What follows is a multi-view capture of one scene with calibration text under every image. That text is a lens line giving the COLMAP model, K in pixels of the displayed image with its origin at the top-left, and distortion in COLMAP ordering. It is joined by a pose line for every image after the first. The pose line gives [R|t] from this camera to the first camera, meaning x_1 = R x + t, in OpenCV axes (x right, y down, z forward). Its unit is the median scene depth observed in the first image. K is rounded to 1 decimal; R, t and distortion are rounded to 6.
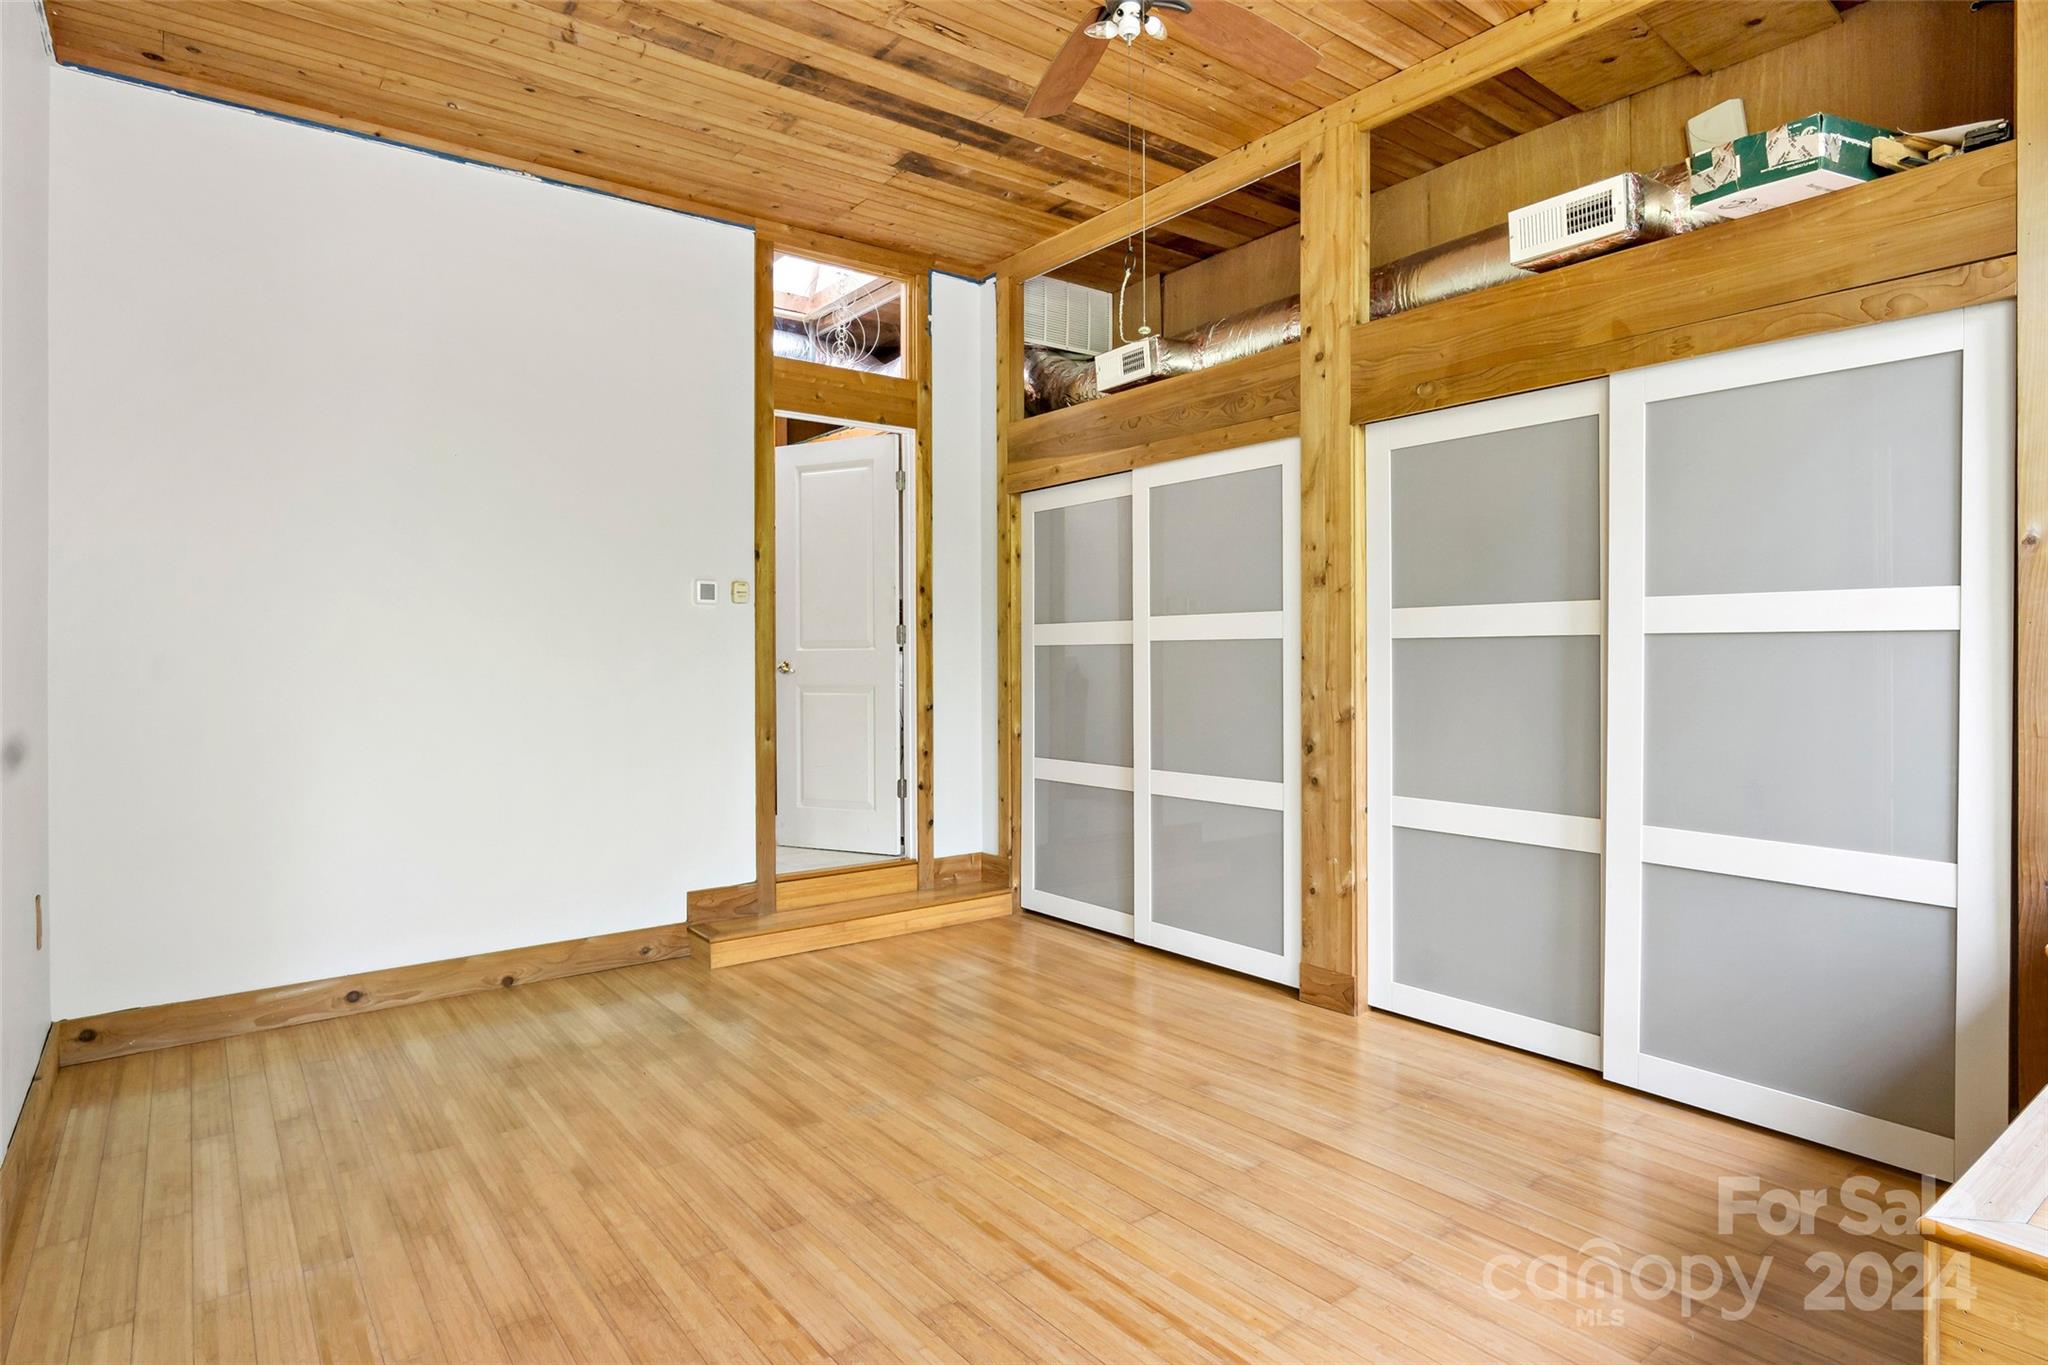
lens RADIAL K [[1128.2, 0, 1024.0], [0, 1128.2, 682.5], [0, 0, 1]] dist [-0.015009, 0.000777]
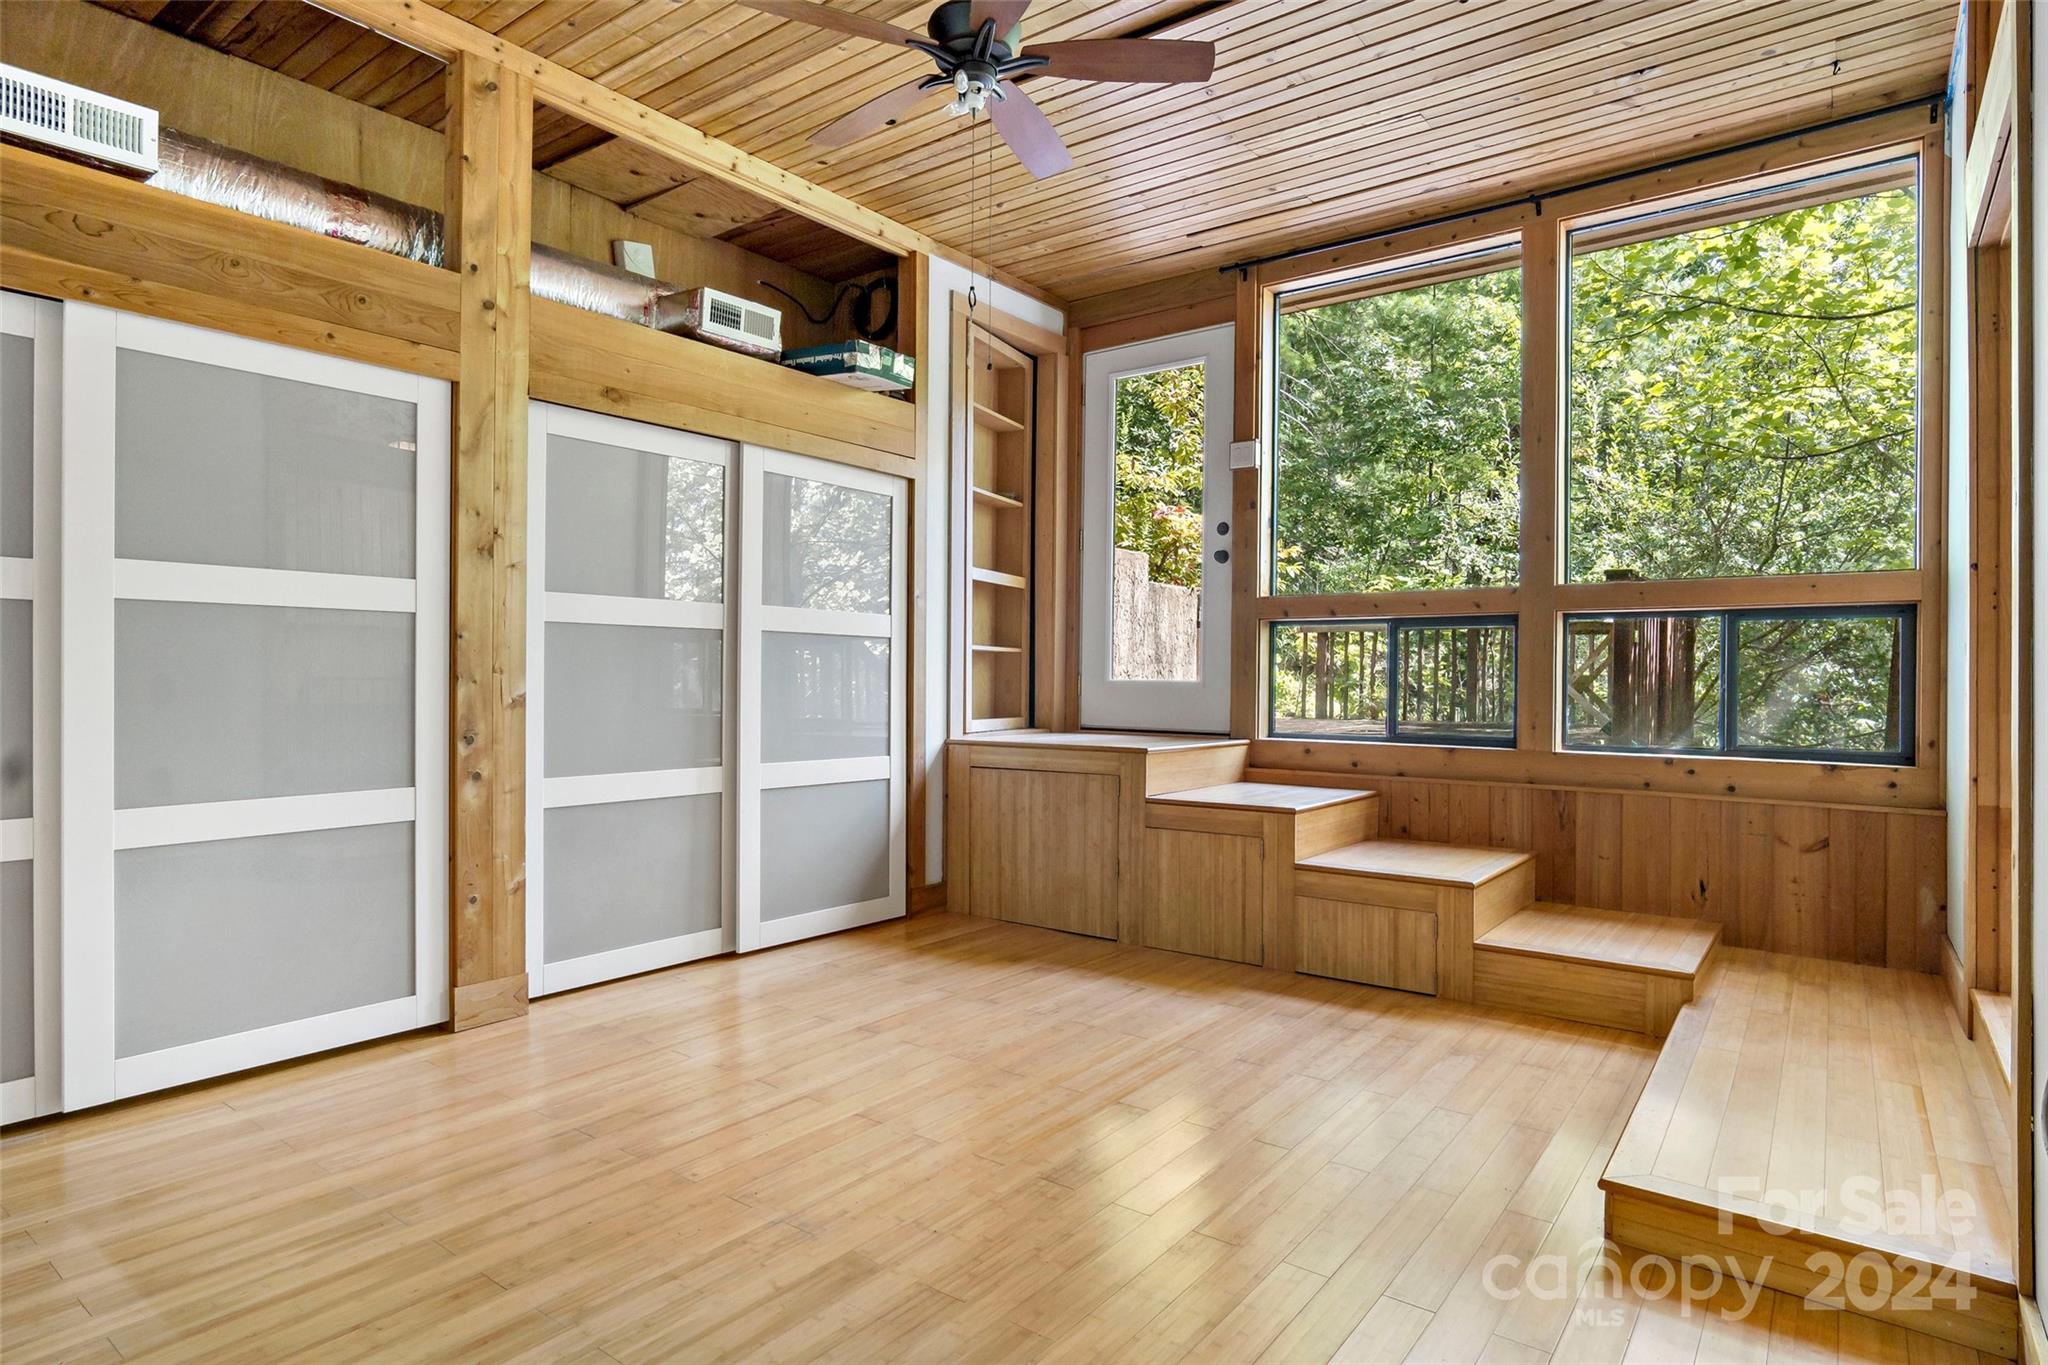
lens RADIAL K [[1082.5, 0, 1022.6], [0, 1082.5, 667.9], [0, 0, 1]] dist [-0.004073, -0.000608]
pose [[-0.255344, -0.003834, 0.966843, -0.702185], [0.002893, 0.999985, 0.004730, -0.000915], [-0.966846, 0.004005, -0.255329, 0.825929]]
